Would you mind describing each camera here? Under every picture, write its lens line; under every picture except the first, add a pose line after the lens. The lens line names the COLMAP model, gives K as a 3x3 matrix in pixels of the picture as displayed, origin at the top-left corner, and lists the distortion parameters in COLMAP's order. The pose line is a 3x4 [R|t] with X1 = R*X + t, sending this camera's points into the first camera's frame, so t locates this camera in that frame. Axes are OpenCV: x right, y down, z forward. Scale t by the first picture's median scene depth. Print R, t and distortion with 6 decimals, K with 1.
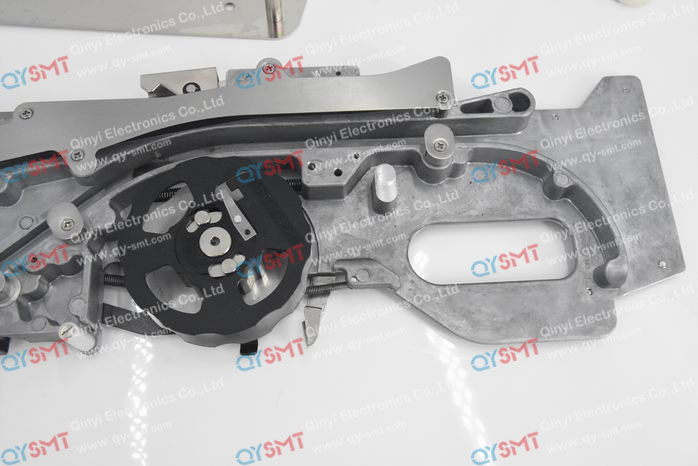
lens RADIAL K [[676.1, 0, 349.0], [0, 676.1, 233.0], [0, 0, 1]] dist [0.020814, 0.010891]
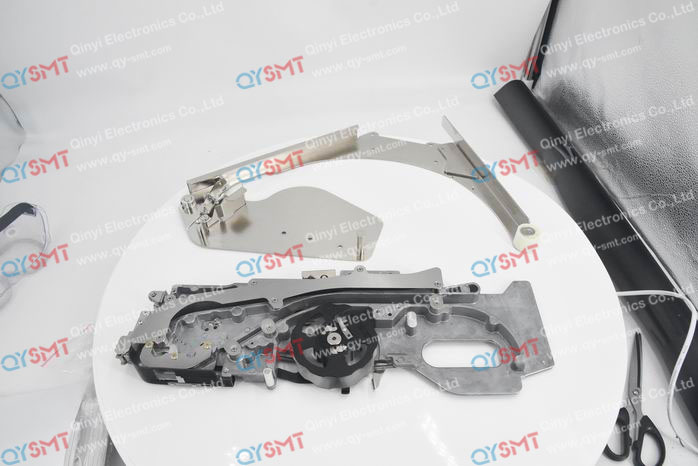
lens RADIAL K [[480.9, 0, 349.0], [0, 480.9, 233.0], [0, 0, 1]] dist [-0.004361, -0.000797]
pose [[0.996554, 0.035043, -0.075174, -0.040421], [-0.062412, 0.913769, -0.401411, 0.305801], [0.054625, 0.404720, 0.912808, -0.538757]]
